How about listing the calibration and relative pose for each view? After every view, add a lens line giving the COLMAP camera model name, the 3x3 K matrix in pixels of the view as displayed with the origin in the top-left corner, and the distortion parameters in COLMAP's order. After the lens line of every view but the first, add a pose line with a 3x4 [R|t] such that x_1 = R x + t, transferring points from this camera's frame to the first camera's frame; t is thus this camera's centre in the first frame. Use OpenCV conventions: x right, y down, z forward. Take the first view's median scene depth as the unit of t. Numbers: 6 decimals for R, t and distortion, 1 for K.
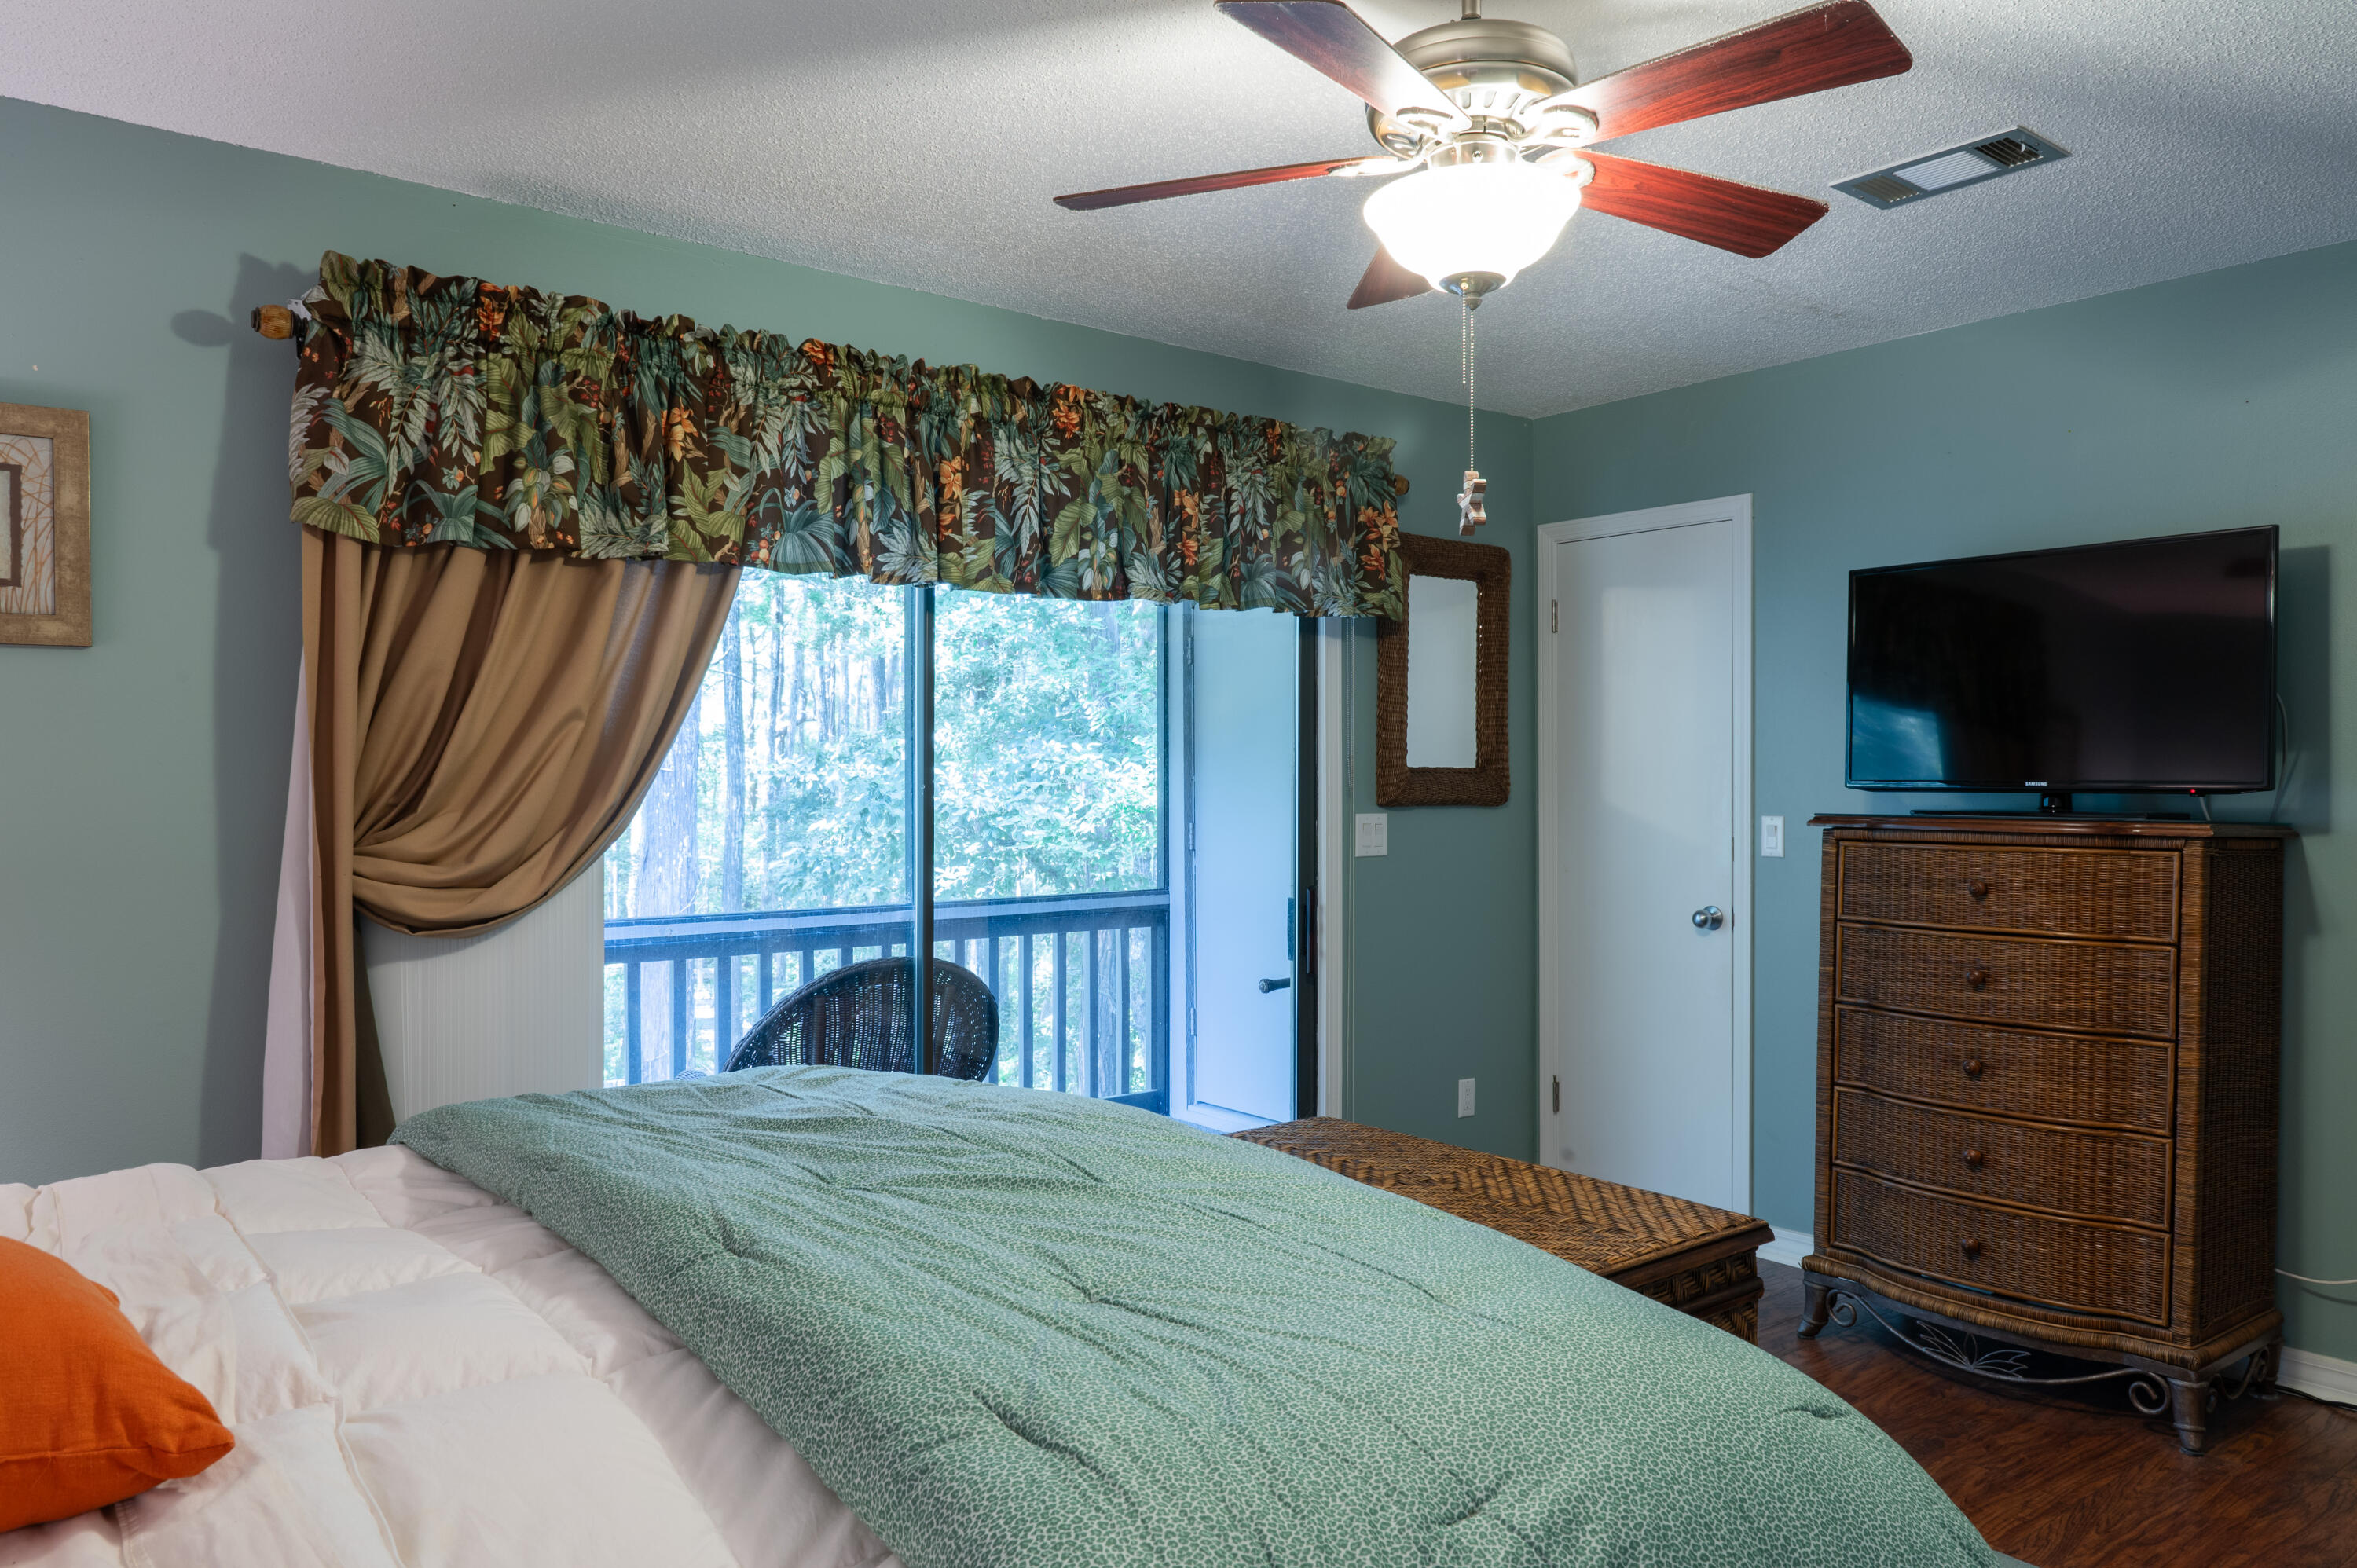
lens RADIAL K [[1623.8, 0, 1177.4], [0, 1623.8, 745.7], [0, 0, 1]] dist [-0.009219, -0.006596]
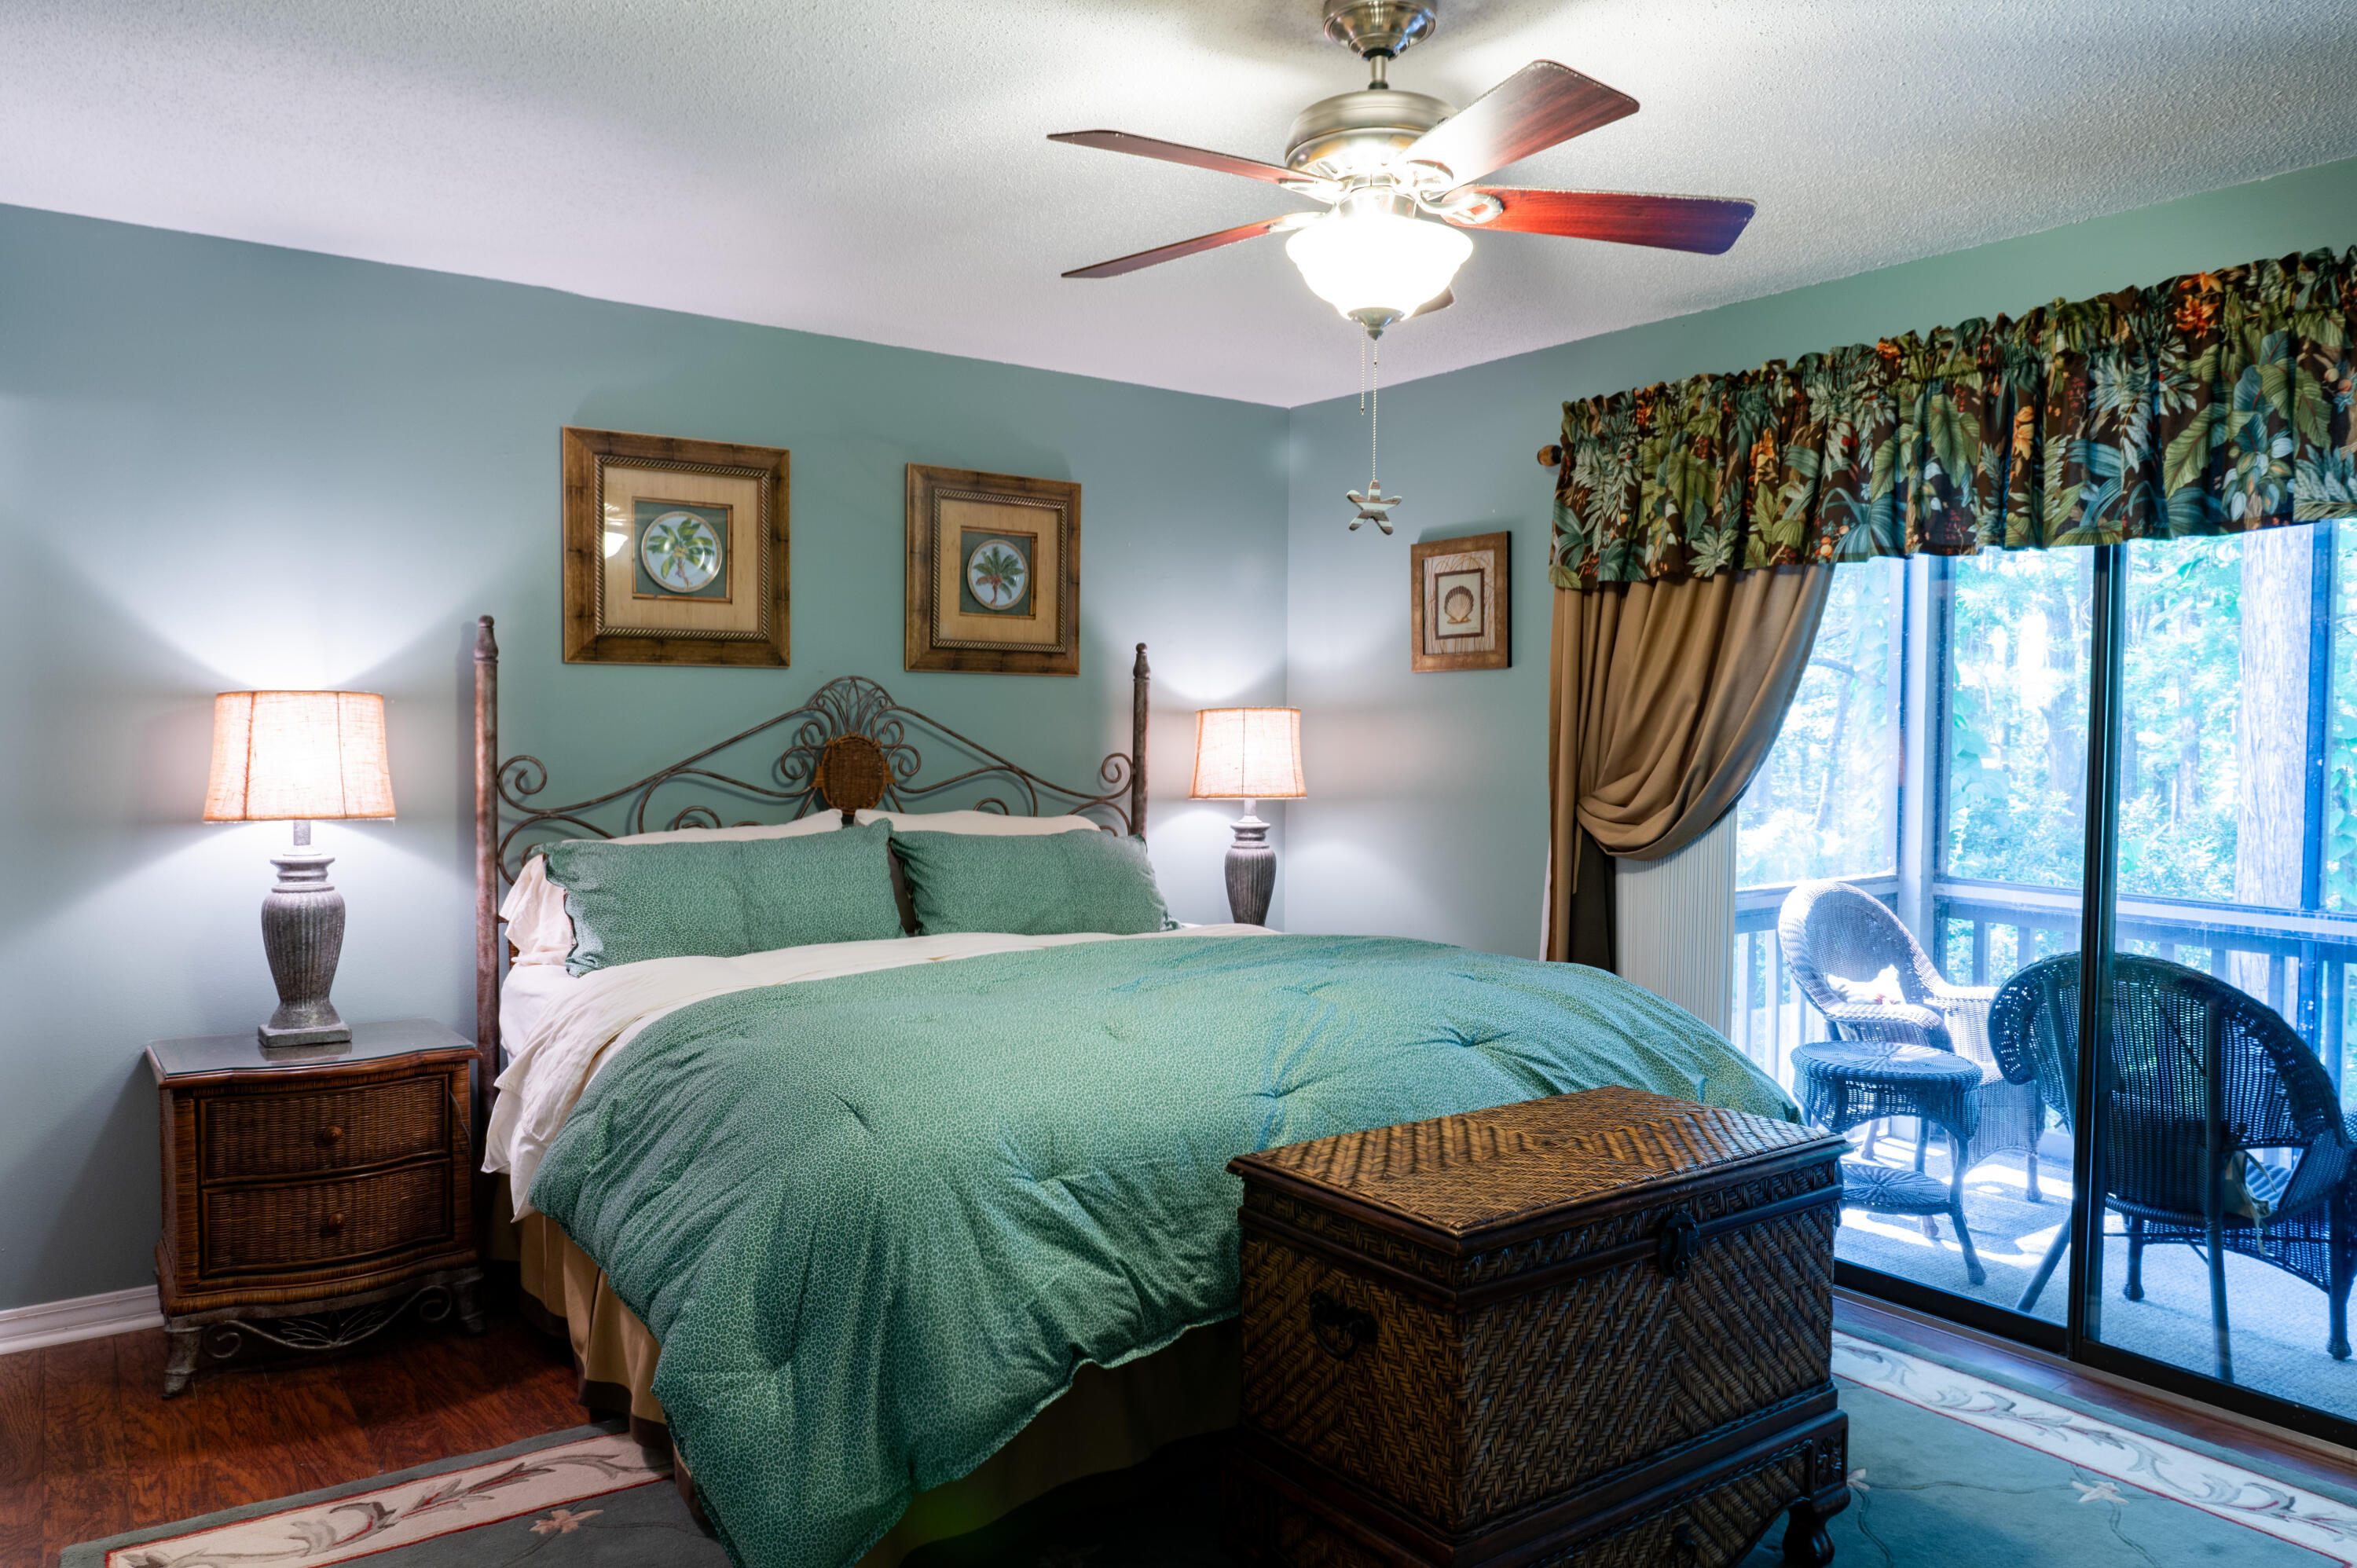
lens RADIAL K [[1595.1, 0, 1178.5], [0, 1595.1, 784.0], [0, 0, 1]] dist [-0.010648, -0.004292]
pose [[-0.042710, 0.025015, -0.998774, 0.870624], [-0.000167, 0.999686, 0.025045, 0.016595], [0.999088, 0.001236, -0.042692, 0.601419]]
